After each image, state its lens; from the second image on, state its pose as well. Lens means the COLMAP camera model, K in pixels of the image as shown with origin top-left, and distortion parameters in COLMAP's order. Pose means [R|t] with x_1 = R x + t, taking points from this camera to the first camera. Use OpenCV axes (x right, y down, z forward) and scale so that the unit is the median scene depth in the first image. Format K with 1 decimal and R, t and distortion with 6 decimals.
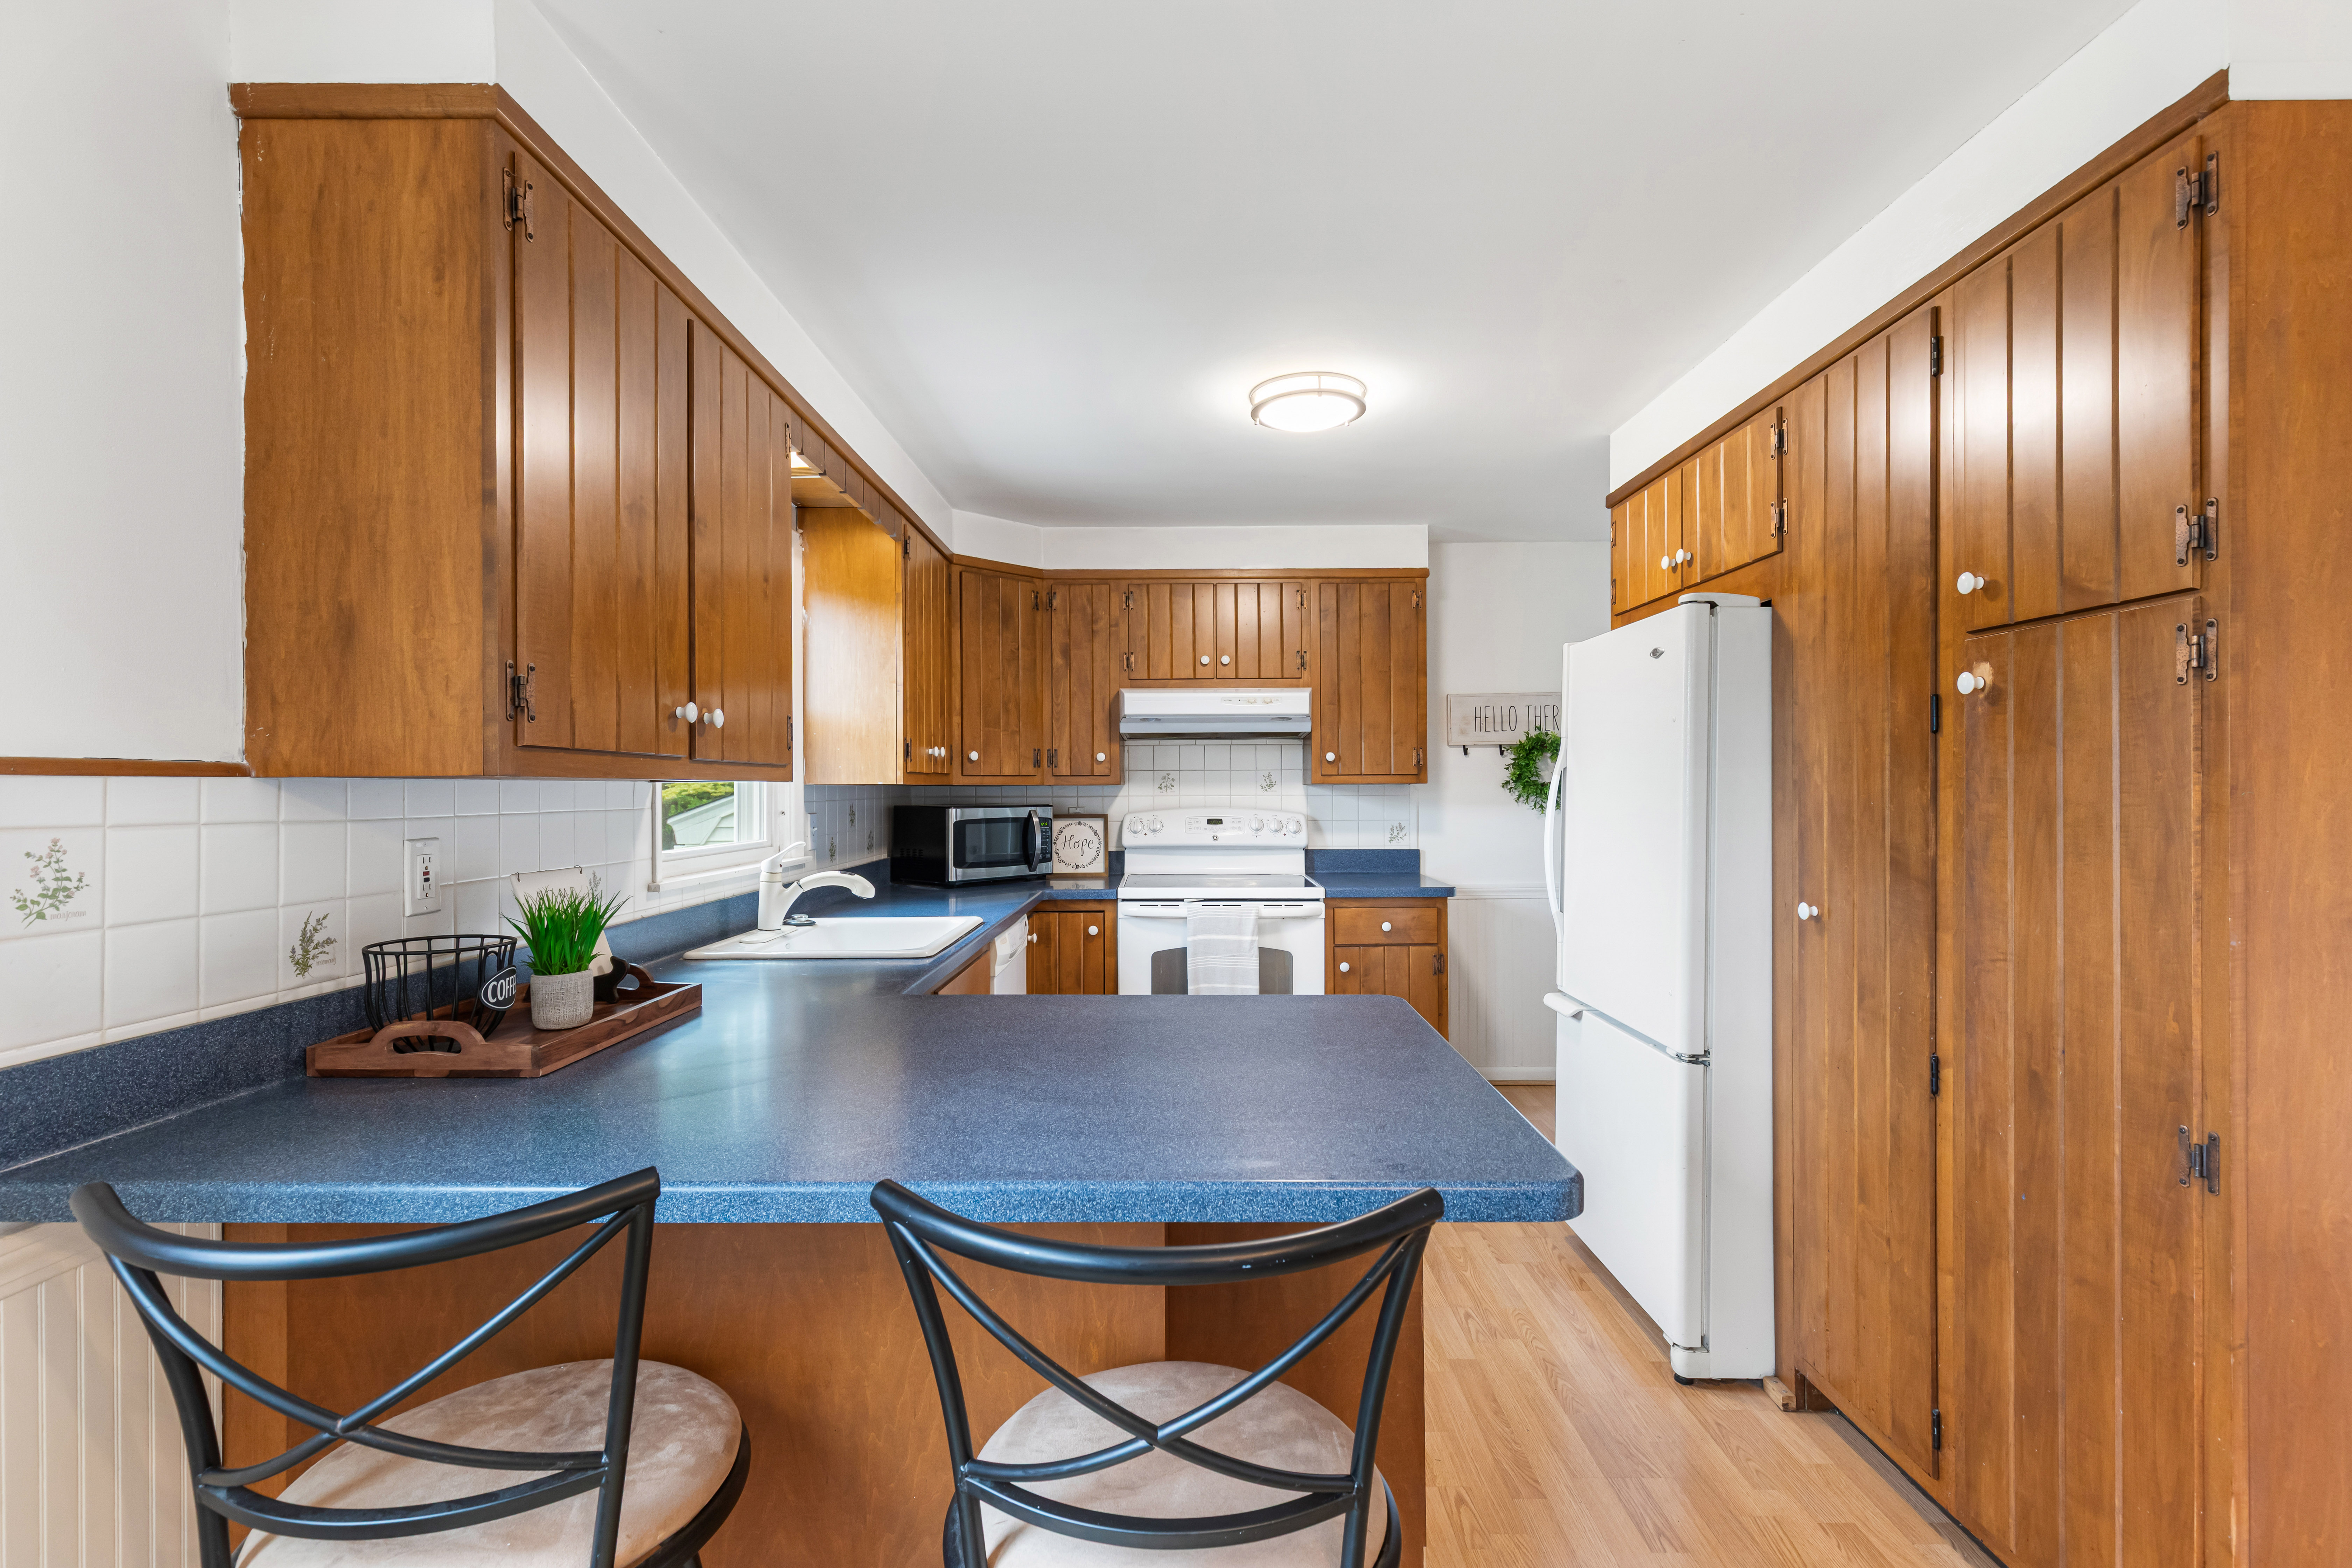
lens RADIAL K [[1070.7, 0, 1169.3], [0, 1070.7, 785.9], [0, 0, 1]] dist [0.009254, -0.002913]
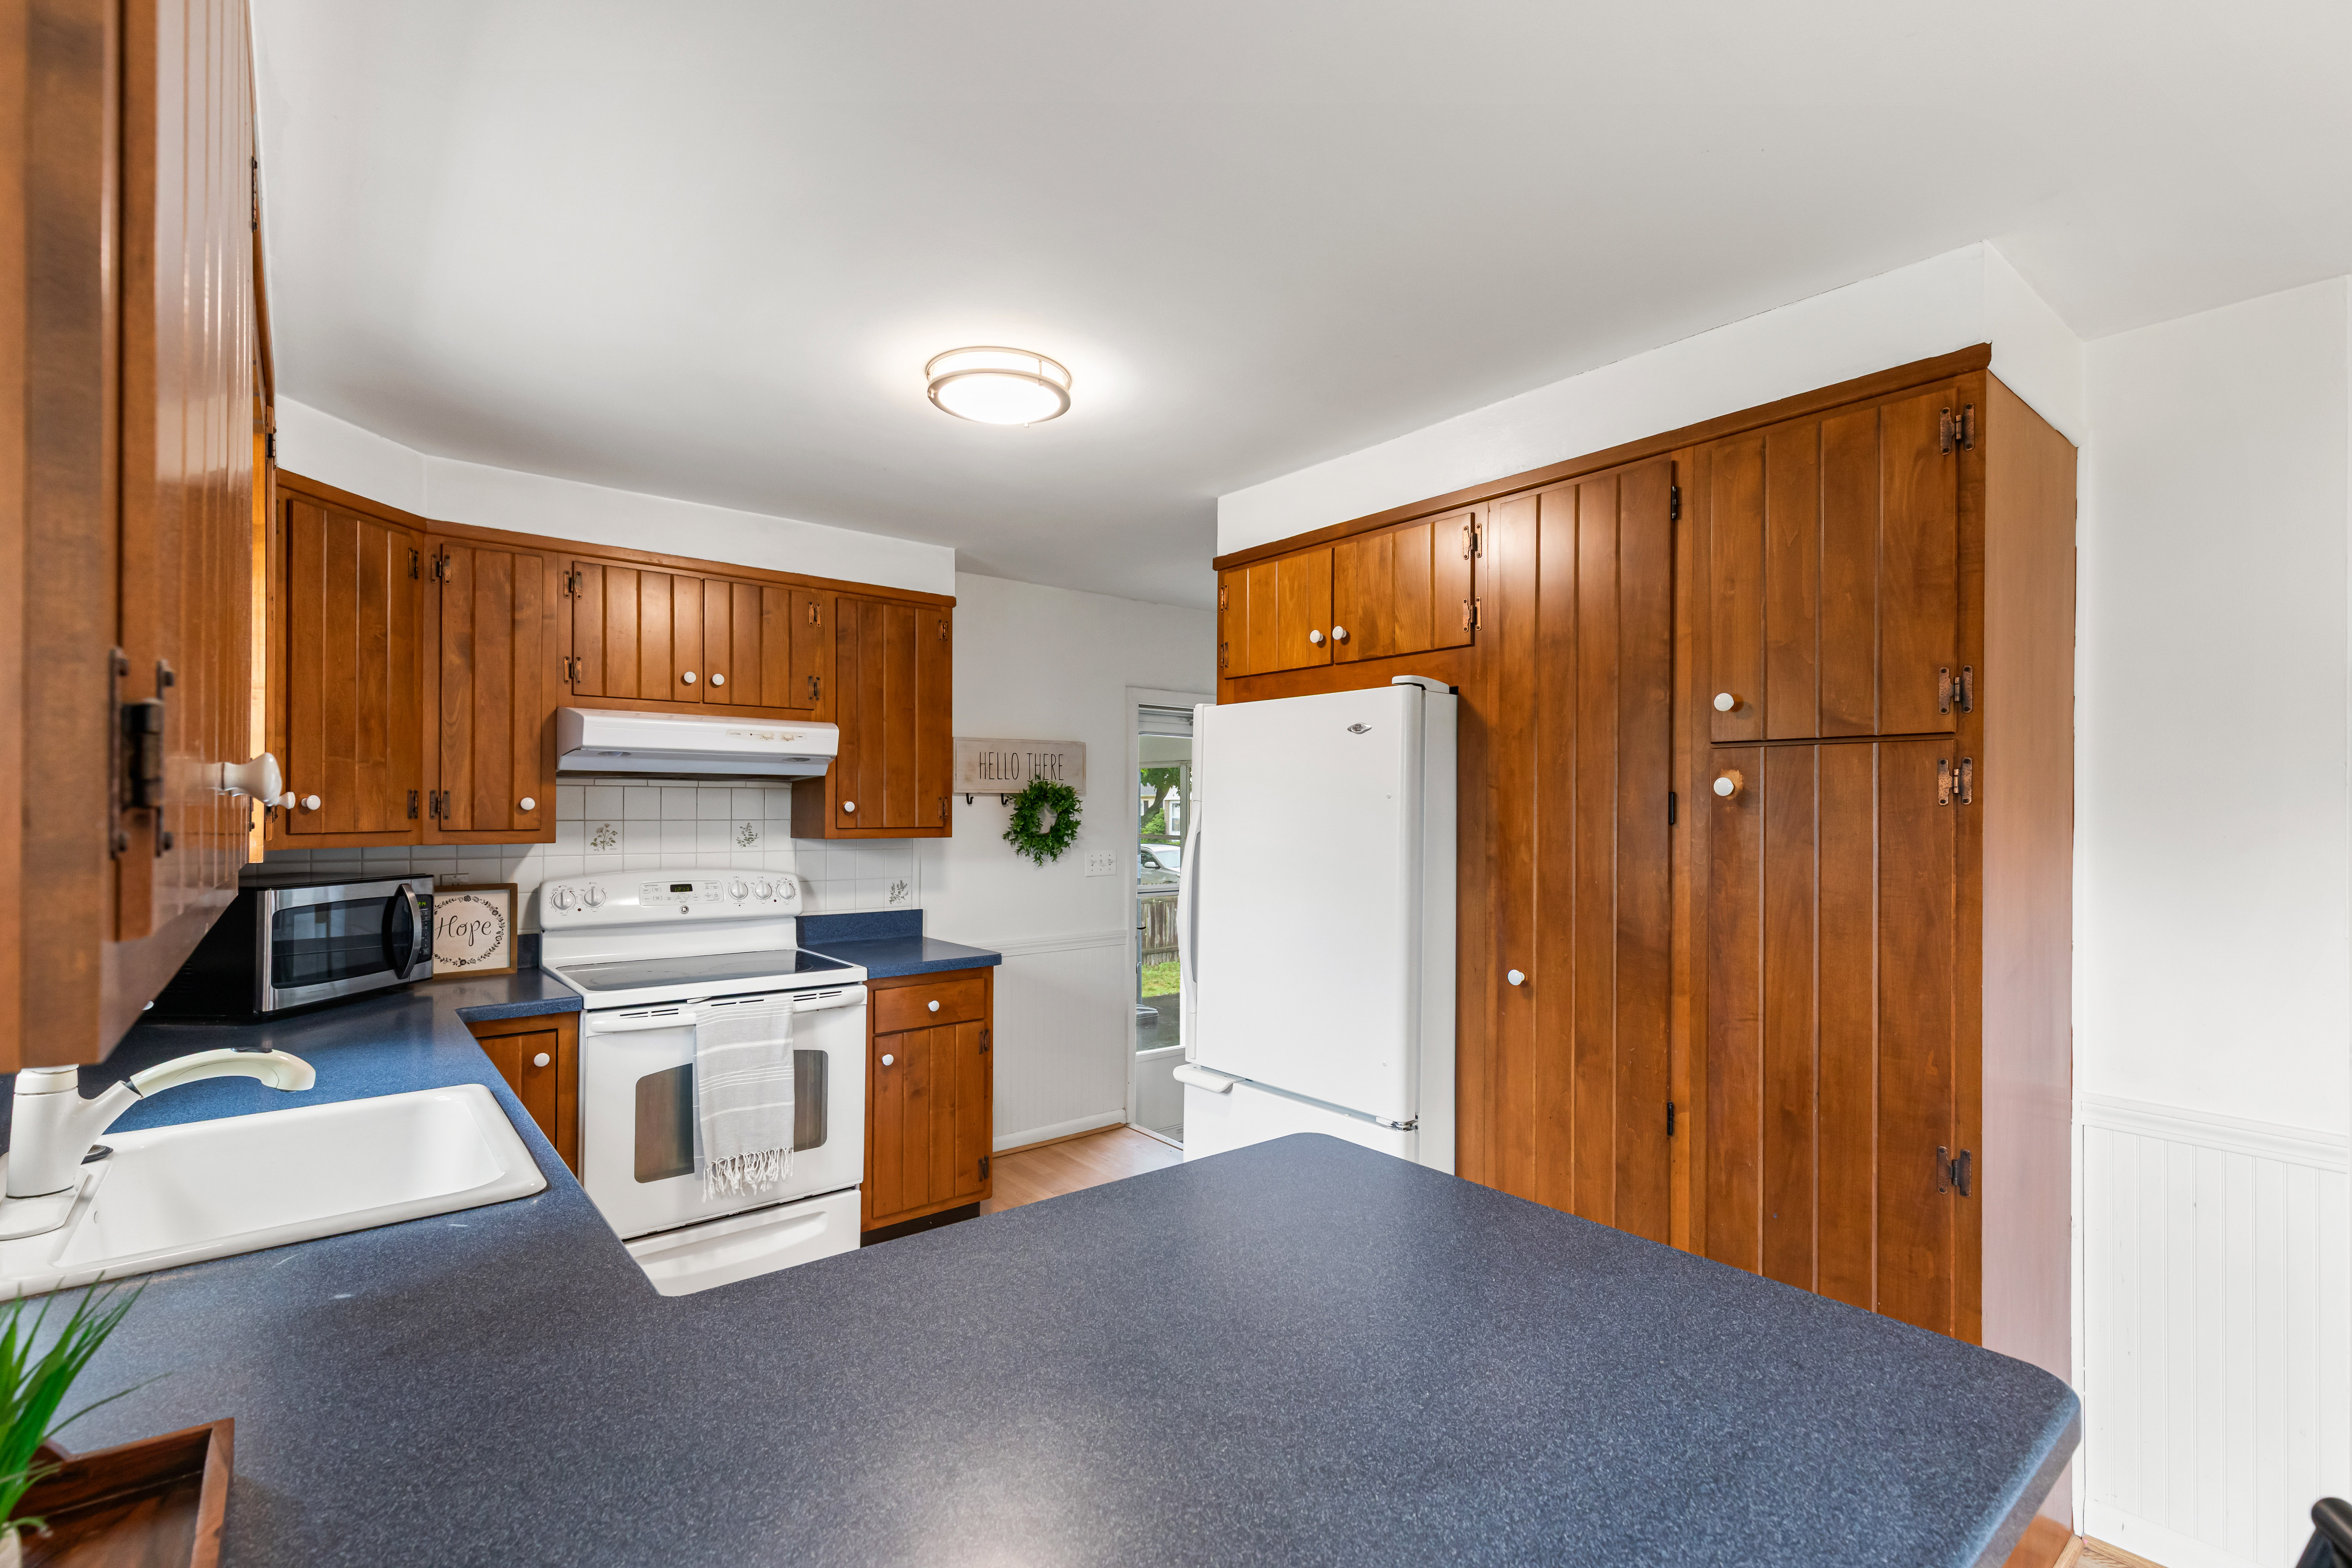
lens RADIAL K [[1070.7, 0, 1196.7], [0, 1070.7, 805.5], [0, 0, 1]] dist [0.009254, -0.002913]
pose [[0.763352, 0.010230, 0.645902, -0.195648], [-0.007662, 0.999948, -0.006781, -0.026468], [-0.645937, 0.000228, 0.763390, 0.200131]]
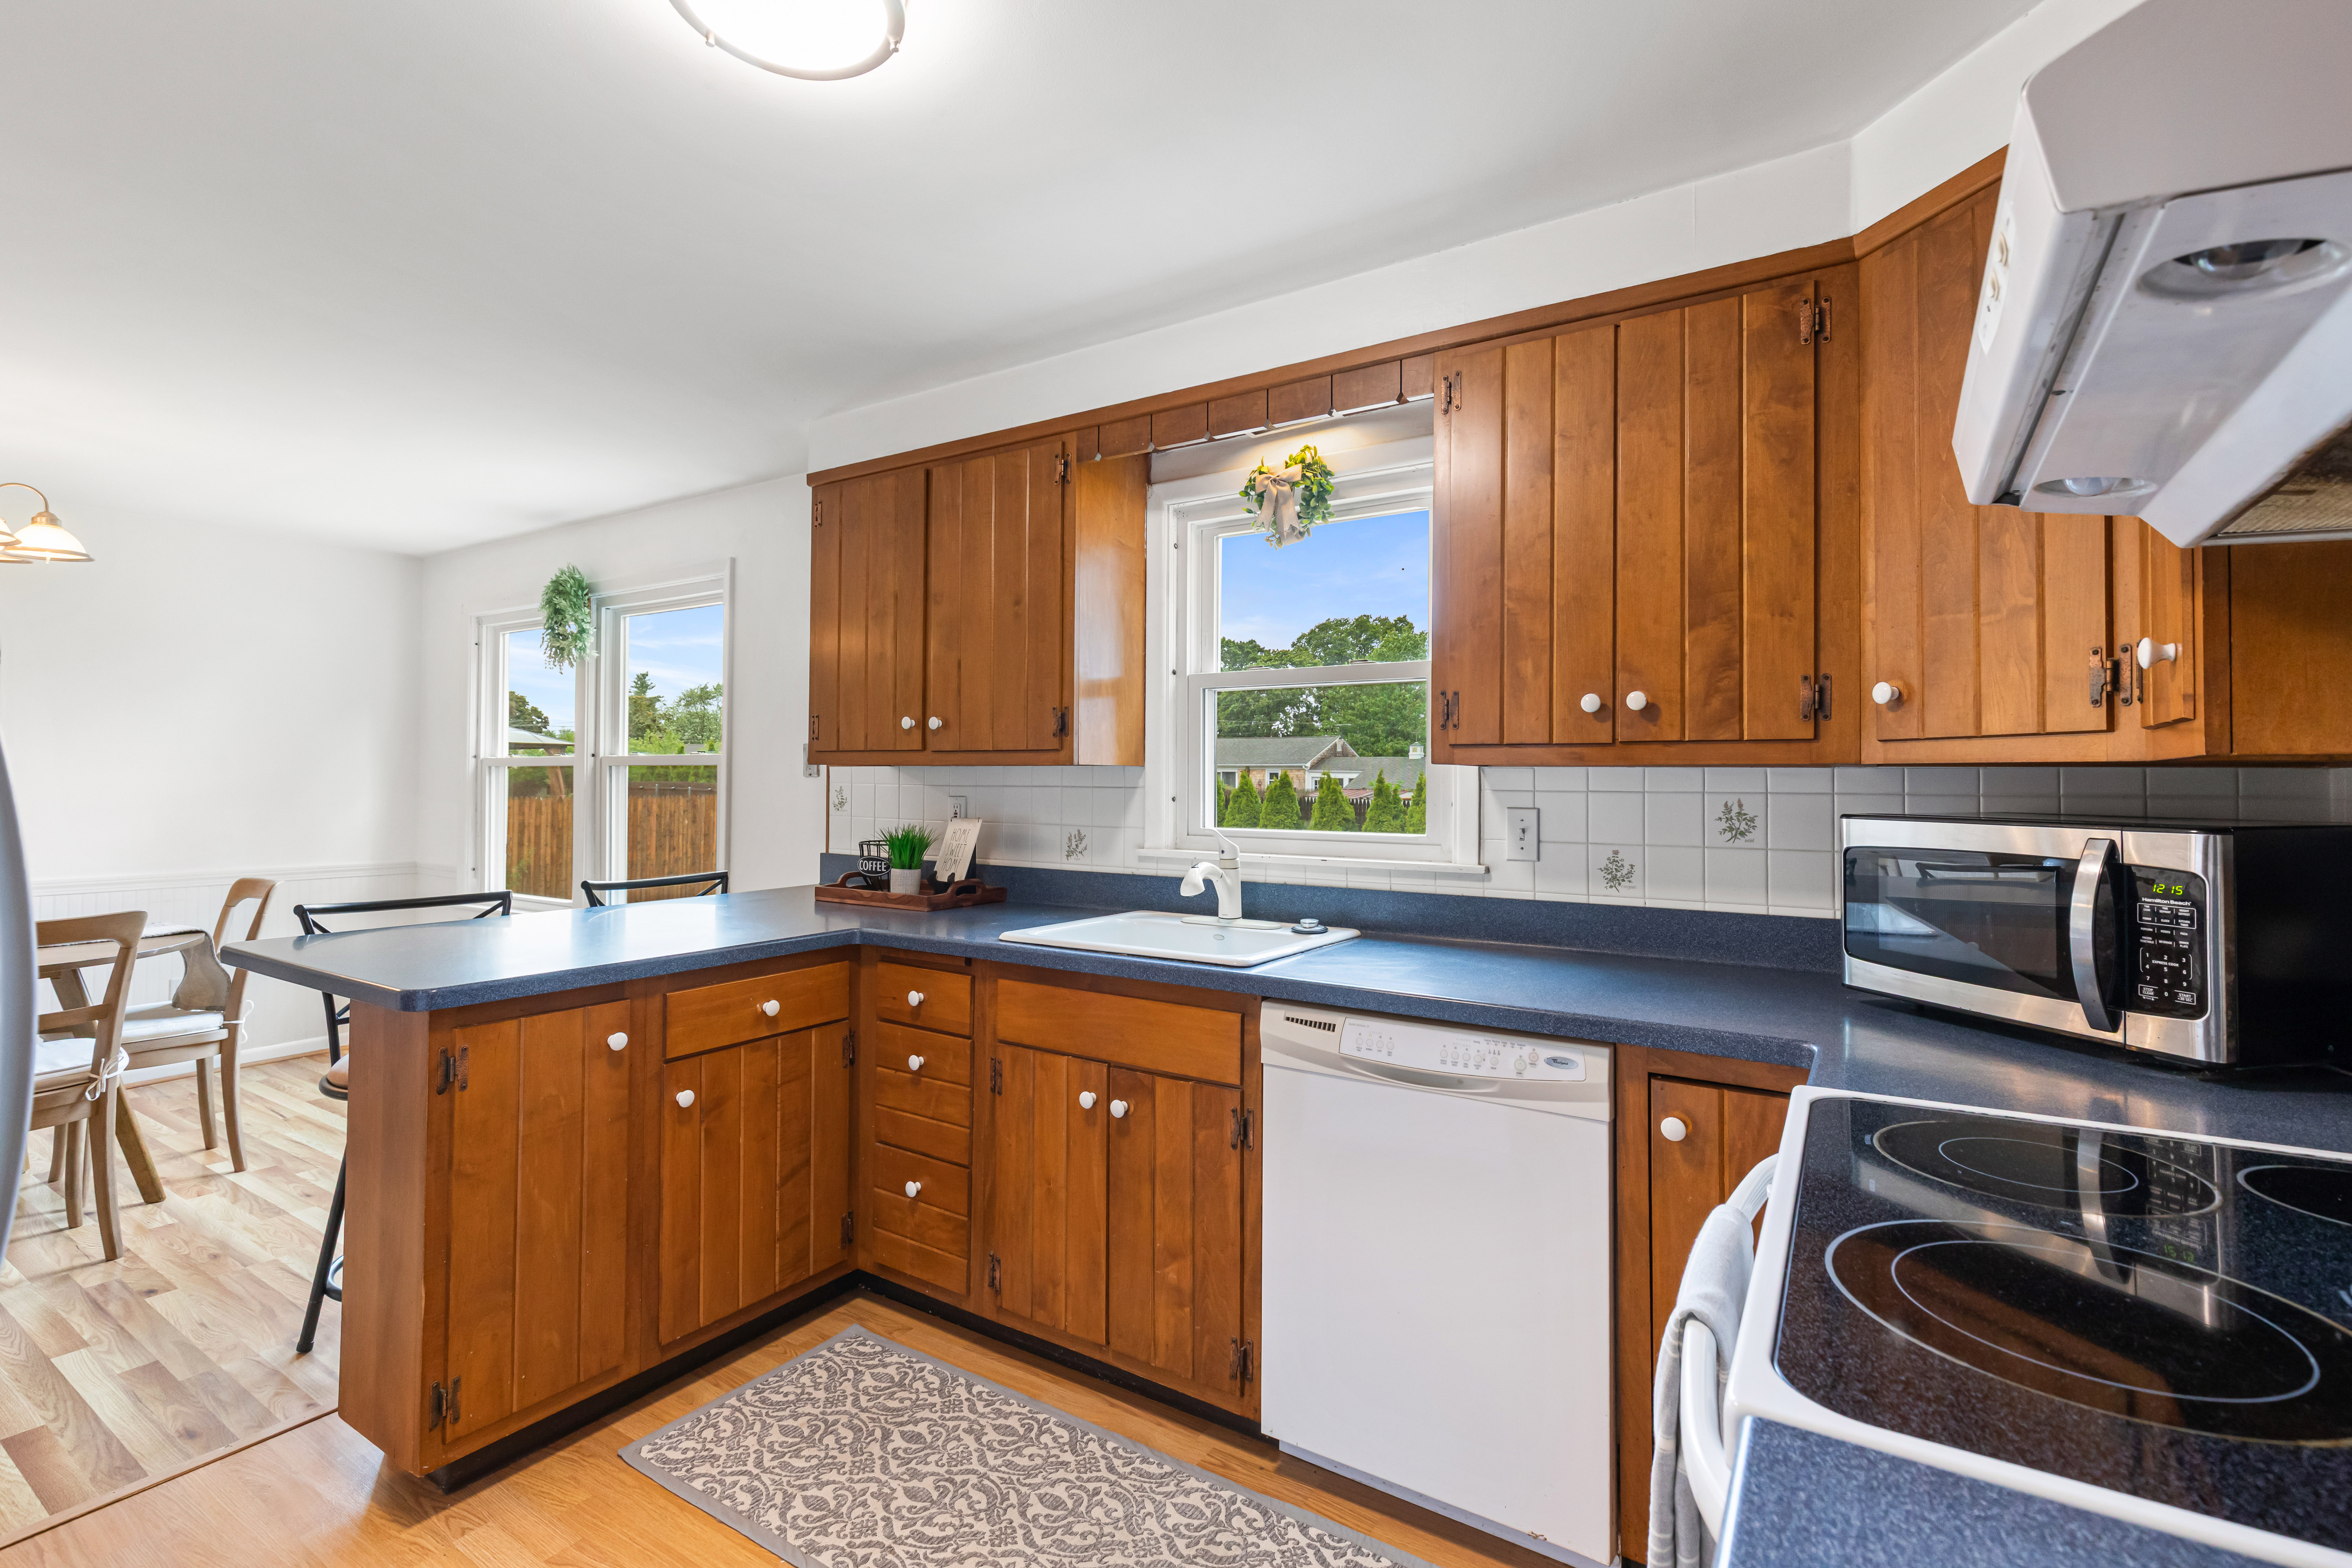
lens RADIAL K [[1070.7, 0, 1190.4], [0, 1070.7, 765.5], [0, 0, 1]] dist [0.009254, -0.002913]
pose [[-0.524789, -0.011200, -0.851158, 0.314896], [-0.004493, 0.999936, -0.010388, 0.005075], [0.851220, -0.001627, -0.524806, 1.002563]]
